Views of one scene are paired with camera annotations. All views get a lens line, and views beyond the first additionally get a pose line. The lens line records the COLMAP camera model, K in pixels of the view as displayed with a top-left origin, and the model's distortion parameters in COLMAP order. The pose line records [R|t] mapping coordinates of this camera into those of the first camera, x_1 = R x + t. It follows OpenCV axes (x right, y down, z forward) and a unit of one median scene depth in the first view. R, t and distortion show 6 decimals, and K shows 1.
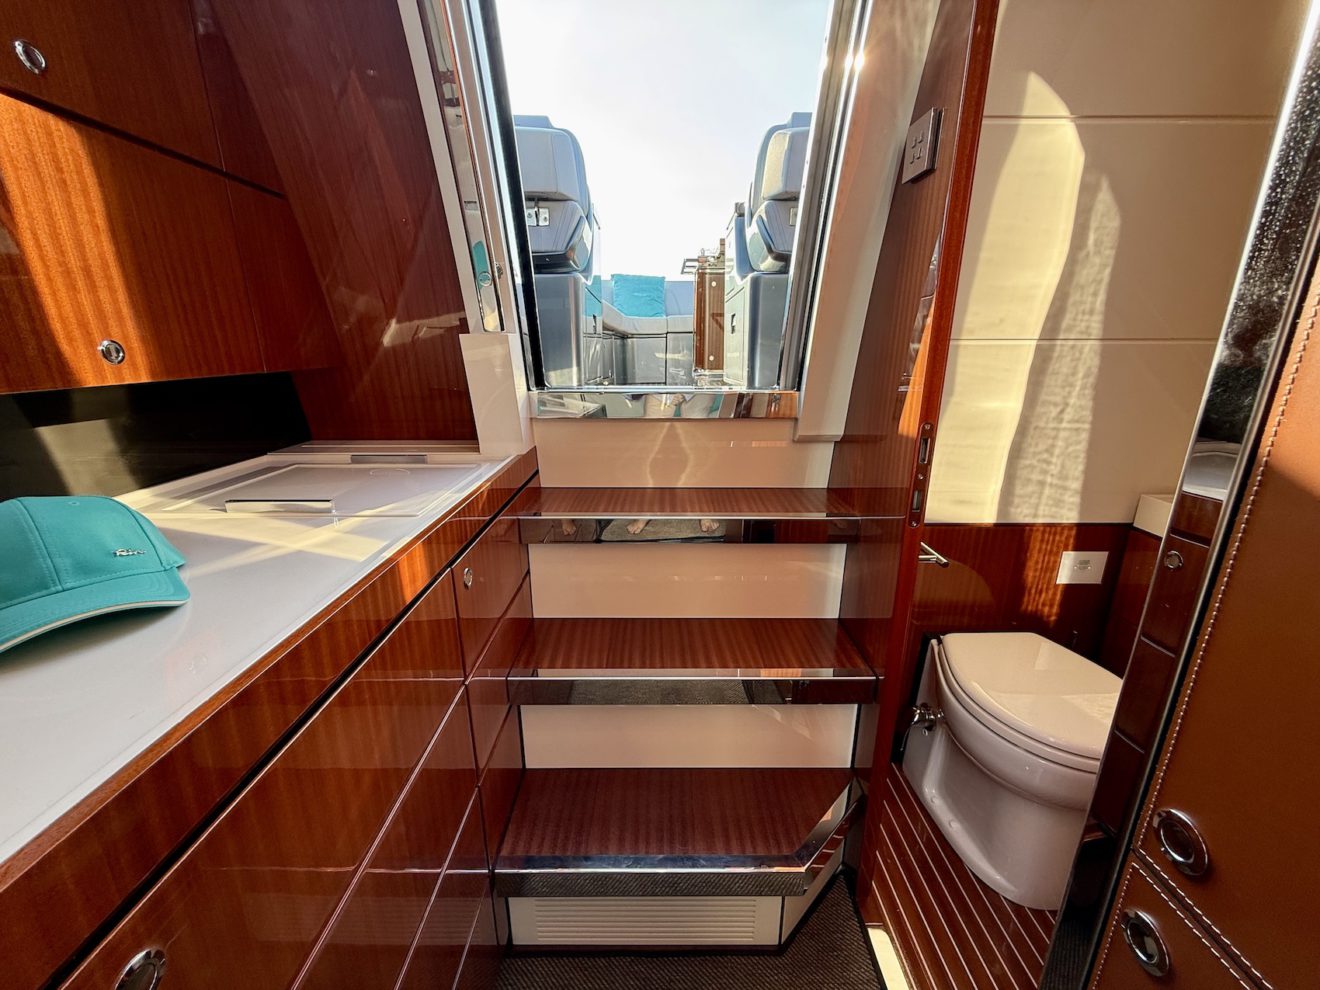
lens RADIAL K [[529.4, 0, 663.4], [0, 529.4, 491.4], [0, 0, 1]] dist [0.001635, -0.000466]
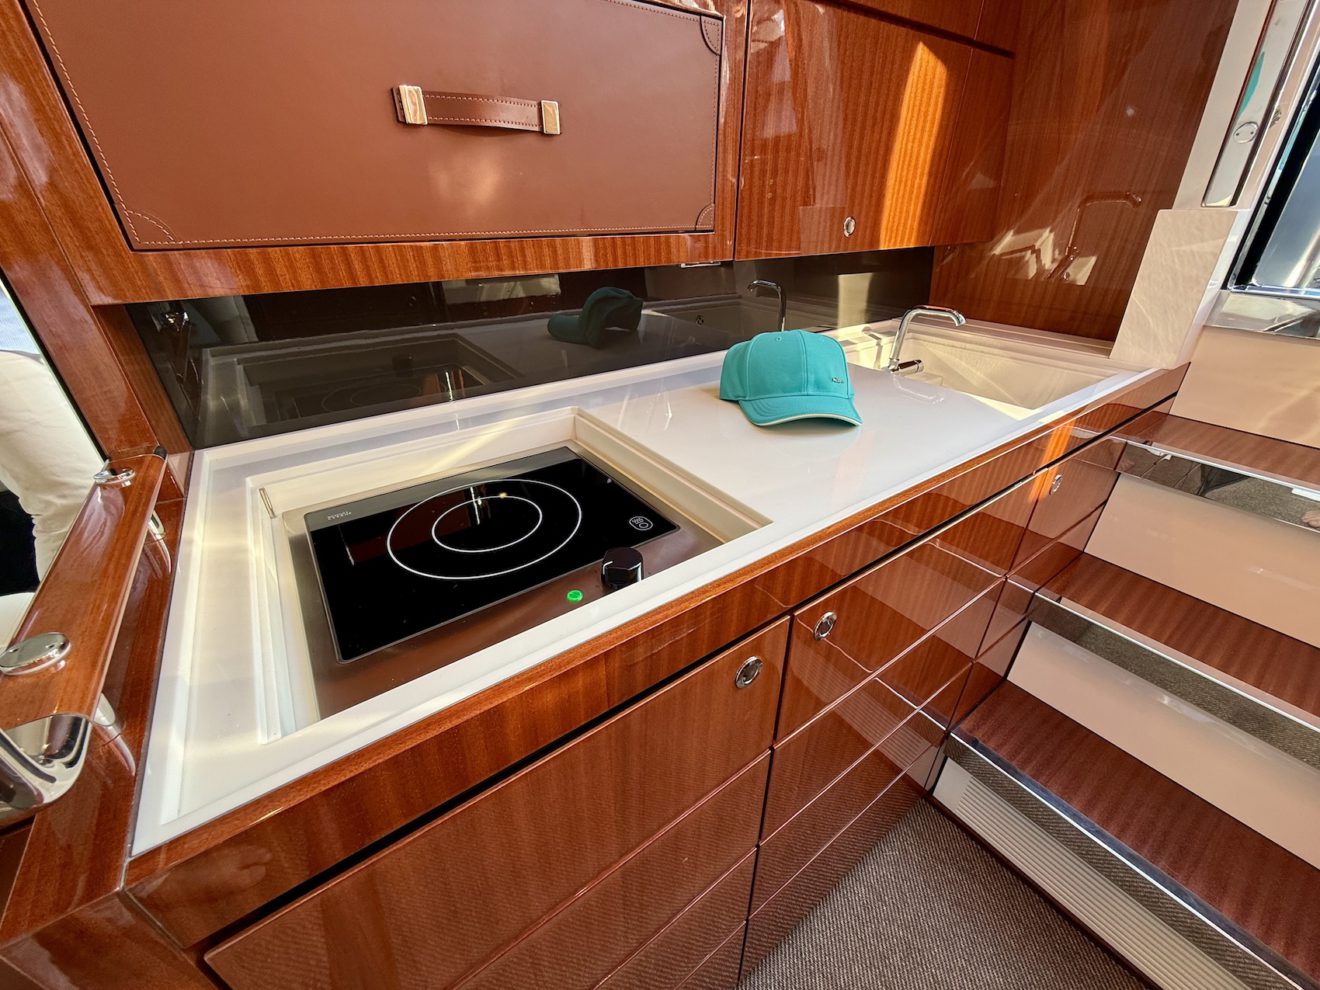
lens RADIAL K [[529.4, 0, 666.3], [0, 529.4, 497.1], [0, 0, 1]] dist [0.001635, -0.000466]
pose [[0.584584, 0.397959, -0.707029, -0.064989], [-0.225799, 0.916814, 0.329344, 0.018423], [0.779280, -0.032883, 0.625813, -0.139911]]
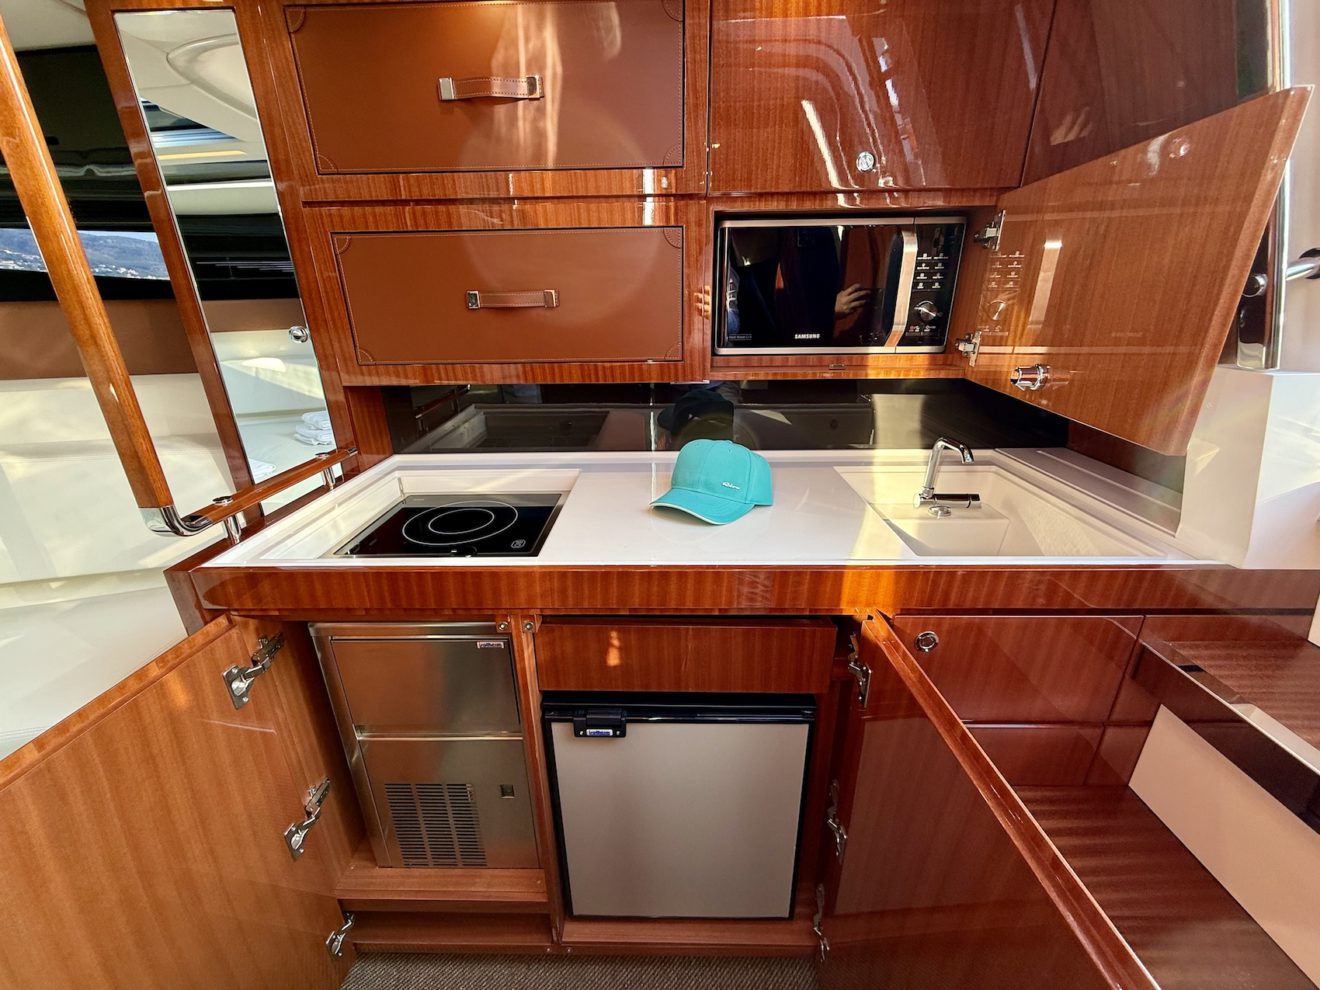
lens RADIAL K [[529.4, 0, 658.7], [0, 529.4, 492.9], [0, 0, 1]] dist [0.001635, -0.000466]
pose [[-0.014008, 0.355487, -0.934576, 0.305465], [-0.262417, 0.900598, 0.346496, -0.197774], [0.964853, 0.250102, 0.080671, 0.314200]]
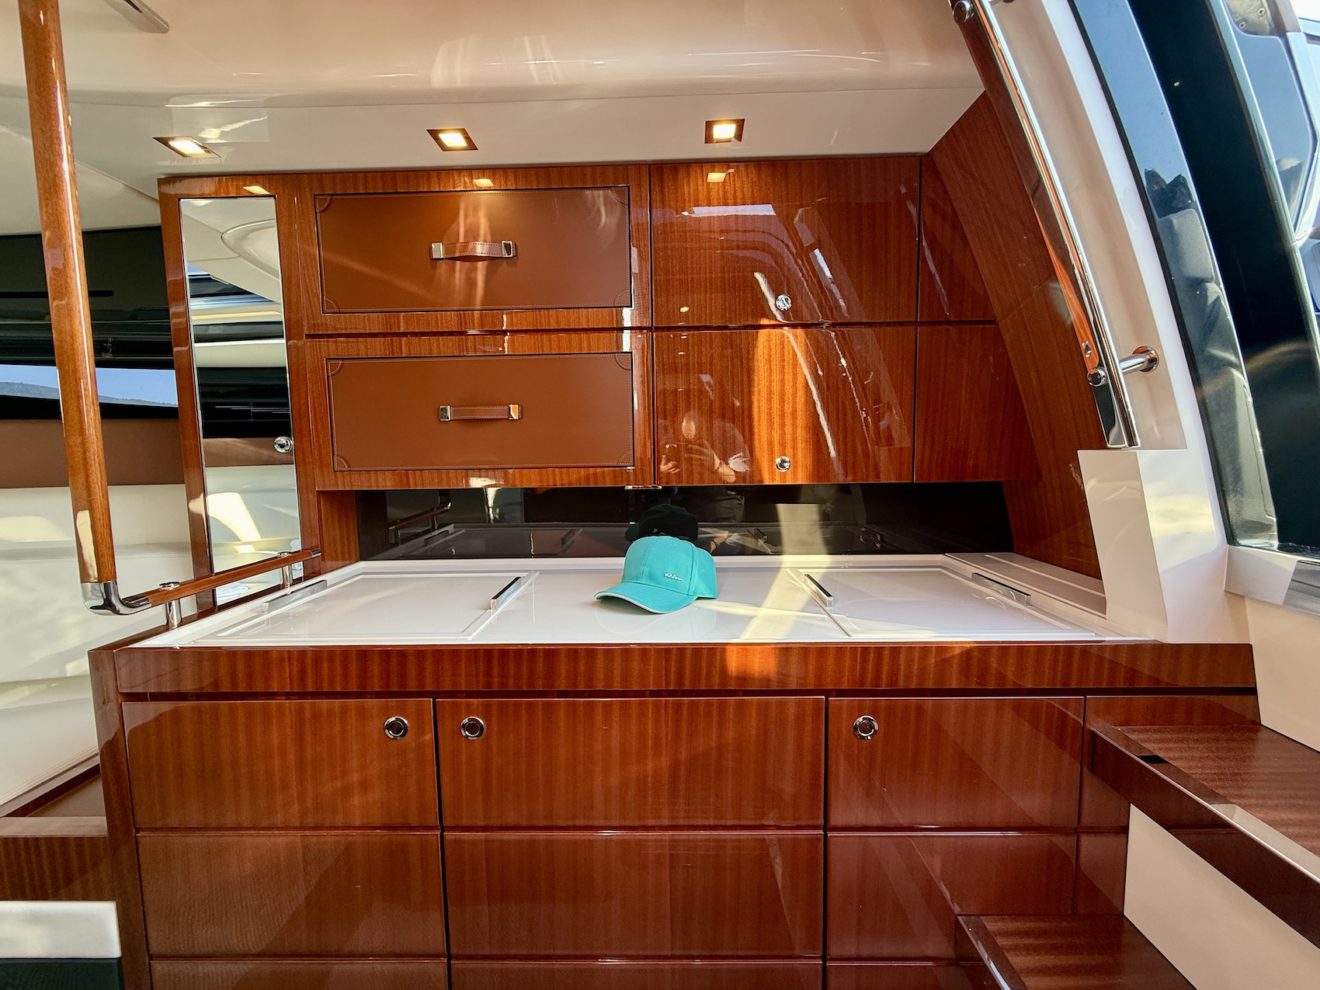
lens RADIAL K [[529.4, 0, 660.0], [0, 529.4, 490.0], [0, 0, 1]] dist [0.001635, -0.000466]
pose [[-0.013929, 0.088304, -0.995996, 0.360207], [-0.259188, 0.961728, 0.088891, -0.152849], [0.965726, 0.259389, 0.009491, 0.425119]]
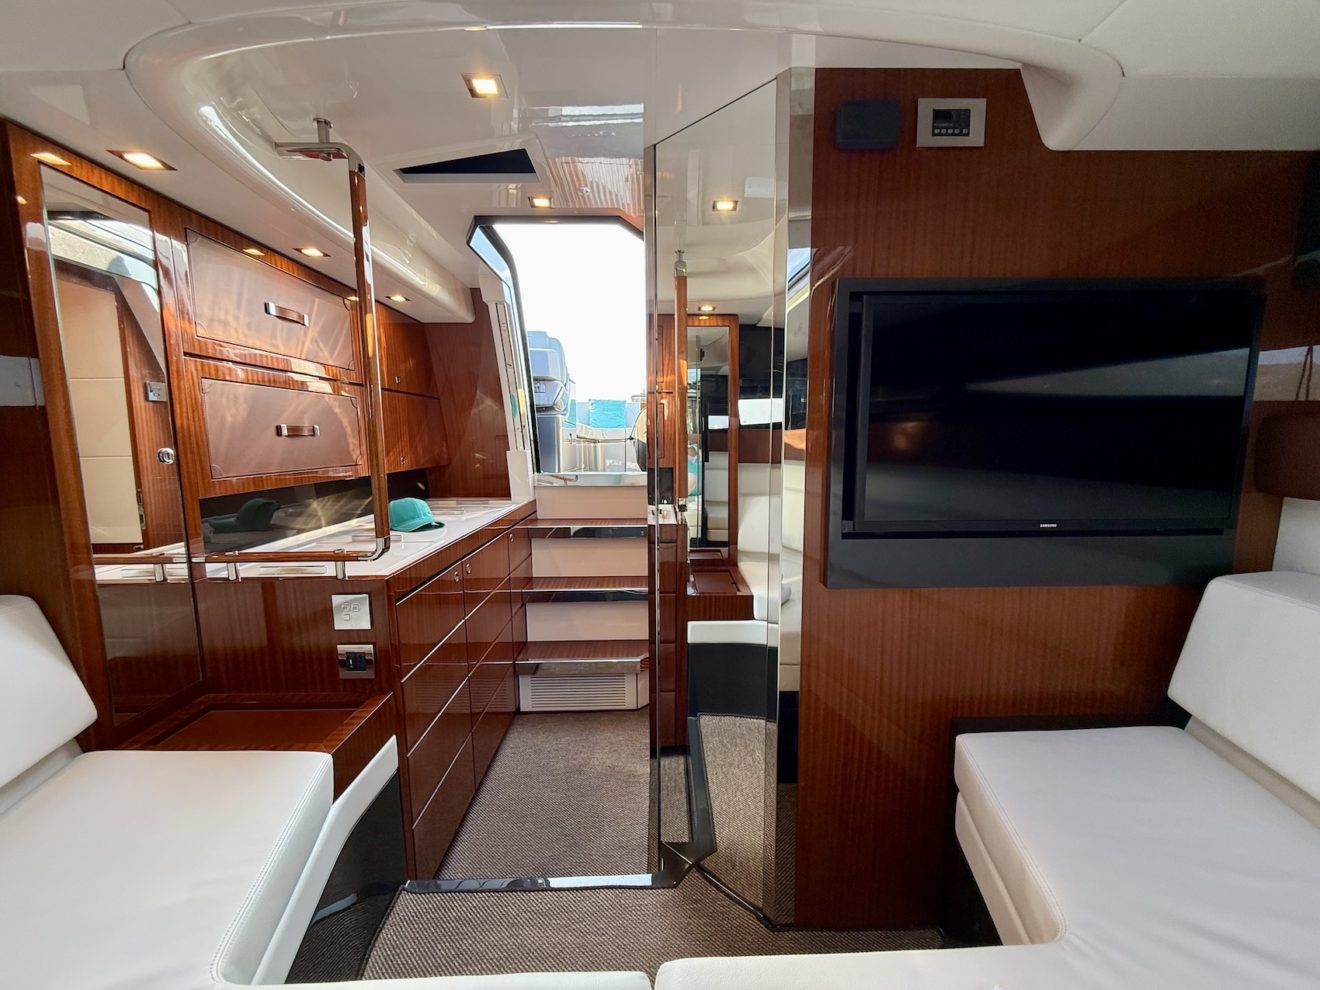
lens RADIAL K [[529.4, 0, 657.3], [0, 529.4, 494.9], [0, 0, 1]] dist [0.001635, -0.000466]
pose [[0.999952, -0.008043, 0.005631, 0.299748], [0.008852, 0.986605, -0.162888, 0.302260], [-0.004245, 0.162930, 0.986629, -1.392775]]
